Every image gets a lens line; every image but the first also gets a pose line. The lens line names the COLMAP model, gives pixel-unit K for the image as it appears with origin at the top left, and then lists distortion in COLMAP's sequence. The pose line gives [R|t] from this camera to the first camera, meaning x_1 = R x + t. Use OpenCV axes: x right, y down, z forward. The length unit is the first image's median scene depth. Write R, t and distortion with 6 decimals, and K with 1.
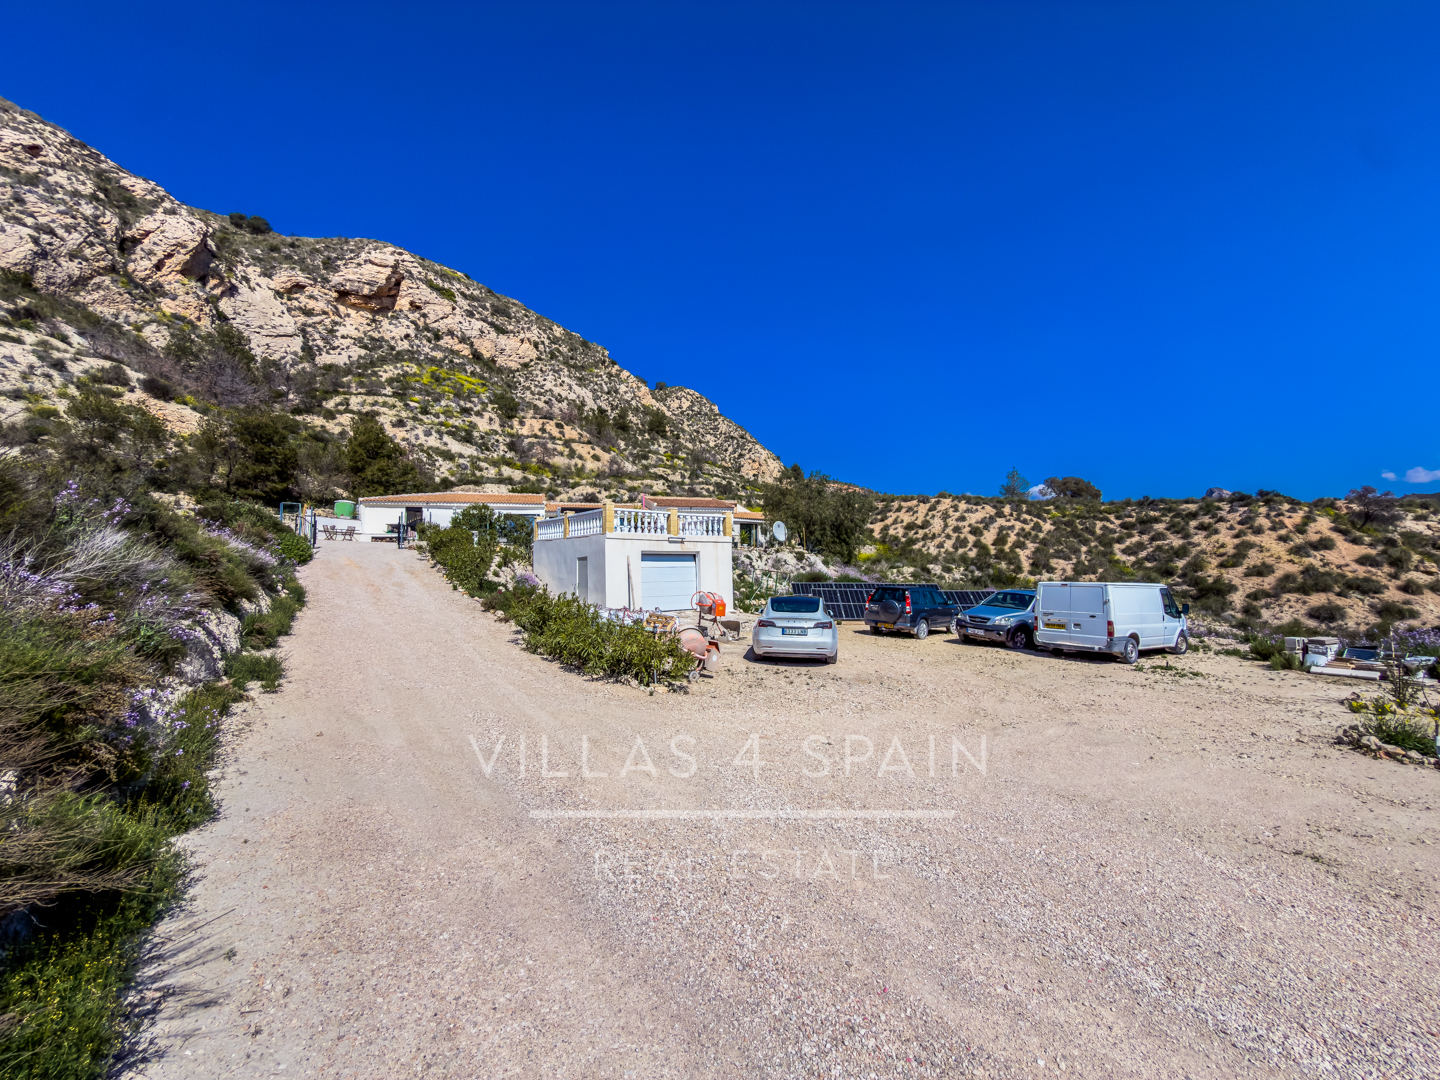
lens RADIAL K [[588.2, 0, 730.3], [0, 588.2, 533.9], [0, 0, 1]] dist [0.003324, -0.000305]
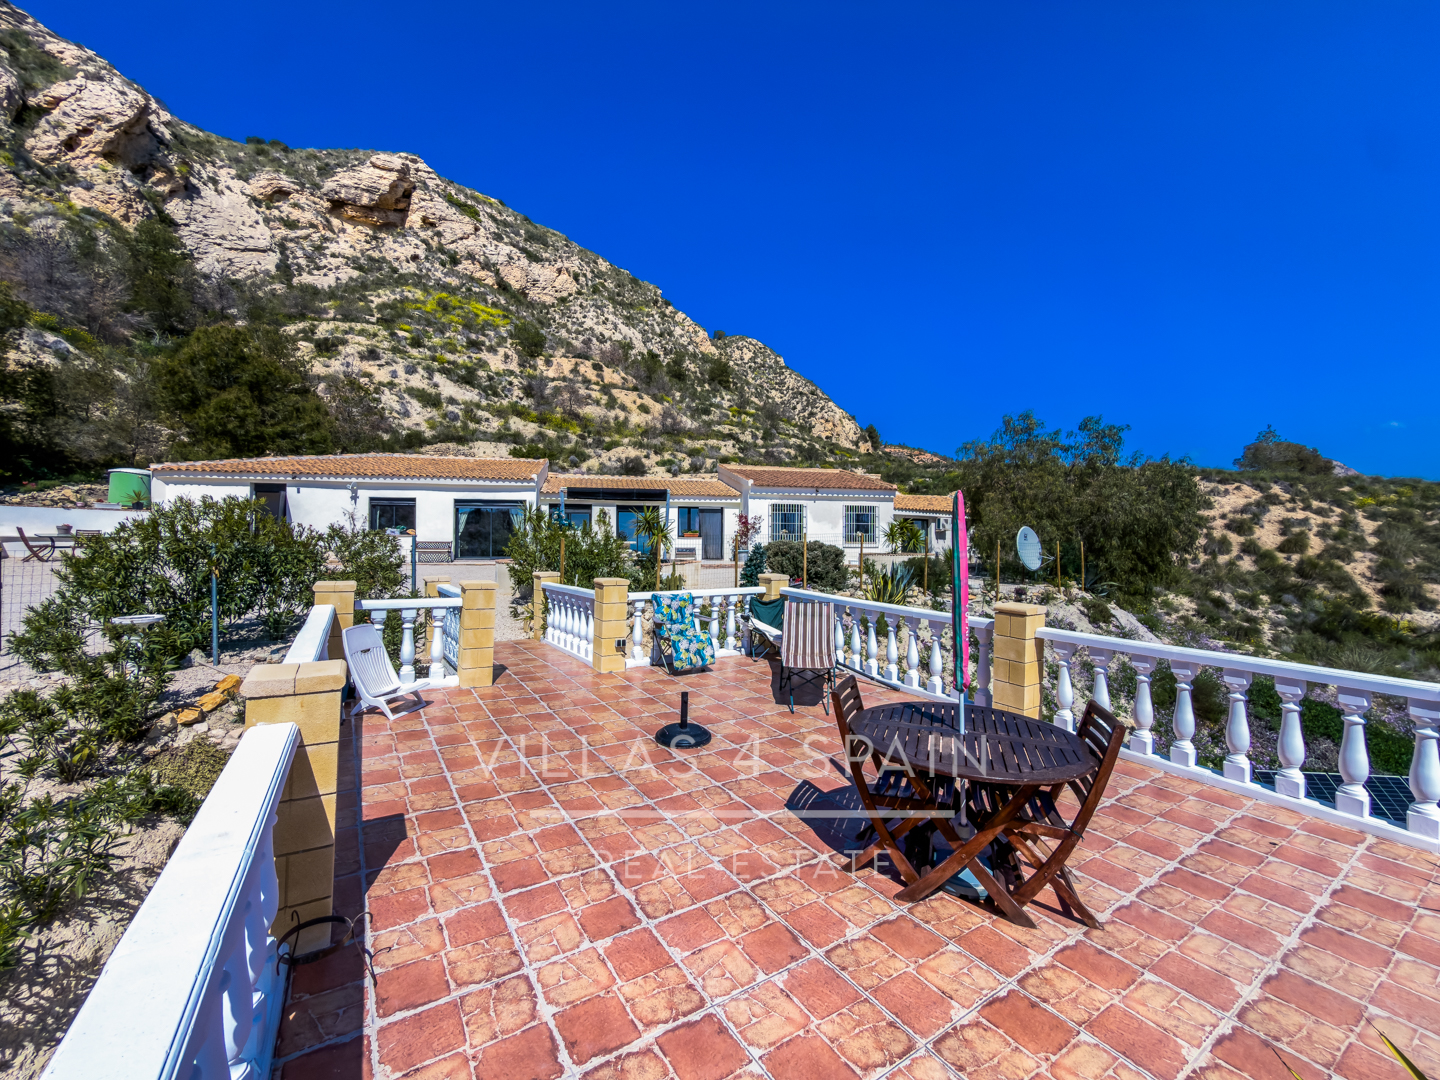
lens RADIAL K [[588.2, 0, 726.7], [0, 588.2, 542.7], [0, 0, 1]] dist [0.003324, -0.000305]
pose [[0.995732, 0.024403, -0.089008, -0.051814], [-0.017607, 0.996925, 0.076357, -0.018984], [0.090598, -0.074464, 0.993100, 0.248926]]
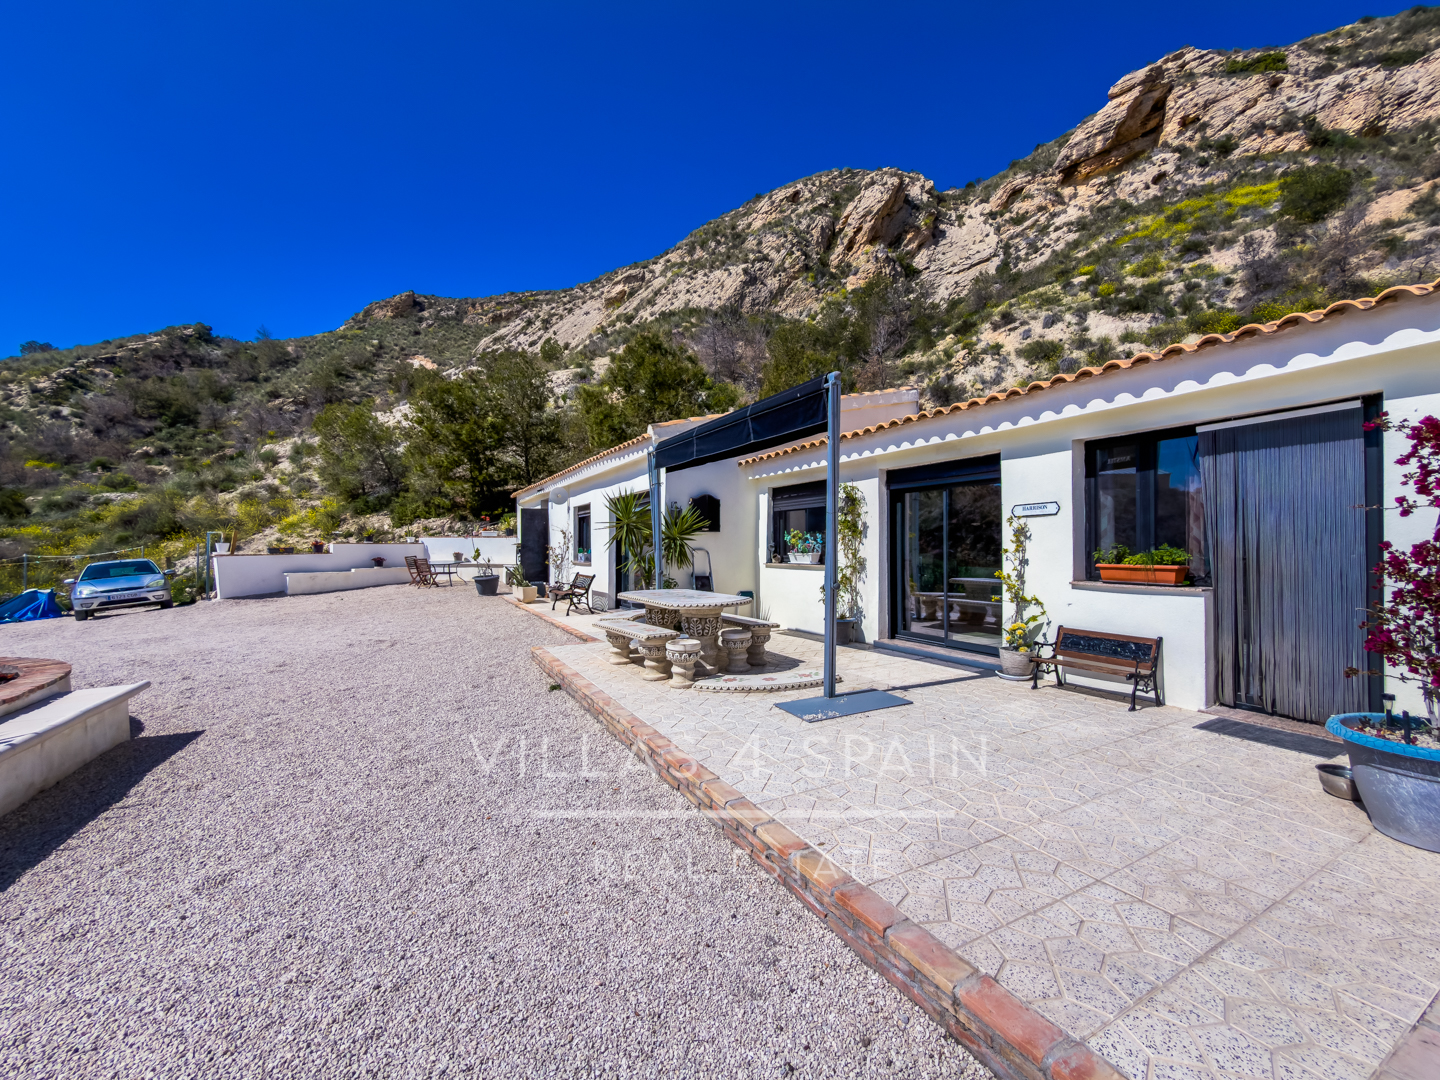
lens RADIAL K [[588.2, 0, 734.2], [0, 588.2, 540.1], [0, 0, 1]] dist [0.003324, -0.000305]
pose [[0.220757, 0.009439, -0.975283, -0.046752], [0.078646, 0.996525, 0.027447, -0.008881], [0.972153, -0.082761, 0.219248, 0.472006]]
